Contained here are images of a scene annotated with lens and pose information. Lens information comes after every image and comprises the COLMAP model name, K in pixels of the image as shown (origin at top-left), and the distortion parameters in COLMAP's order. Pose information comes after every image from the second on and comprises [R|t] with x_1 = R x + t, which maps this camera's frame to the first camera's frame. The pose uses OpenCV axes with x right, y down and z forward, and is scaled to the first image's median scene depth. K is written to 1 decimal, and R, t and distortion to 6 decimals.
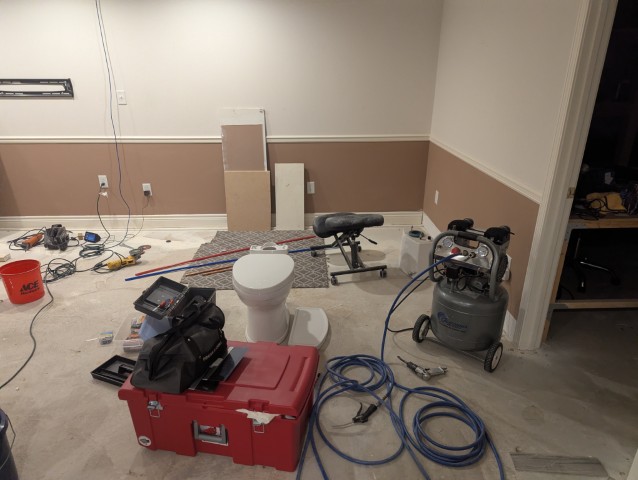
lens RADIAL K [[451.6, 0, 321.3], [0, 451.6, 256.6], [0, 0, 1]] dist [0.065224, -0.055441]
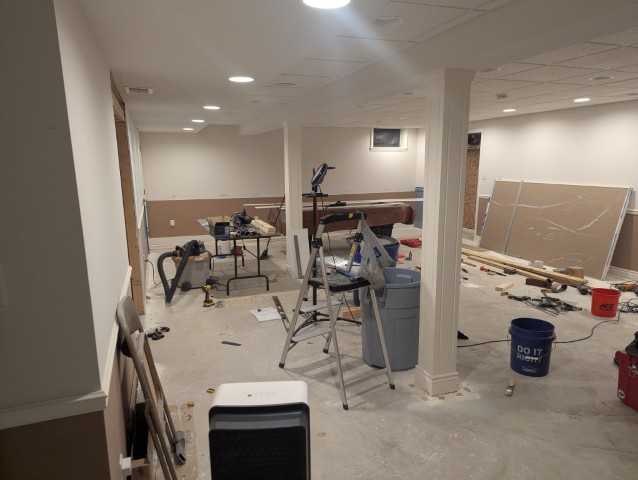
lens RADIAL K [[451.6, 0, 320.5], [0, 451.6, 250.3], [0, 0, 1]] dist [0.065224, -0.055441]
pose [[0.311981, 0.188025, -0.931297, 0.305115], [-0.365717, 0.928458, 0.064939, 0.108368], [0.876881, 0.320331, 0.358425, -0.275612]]
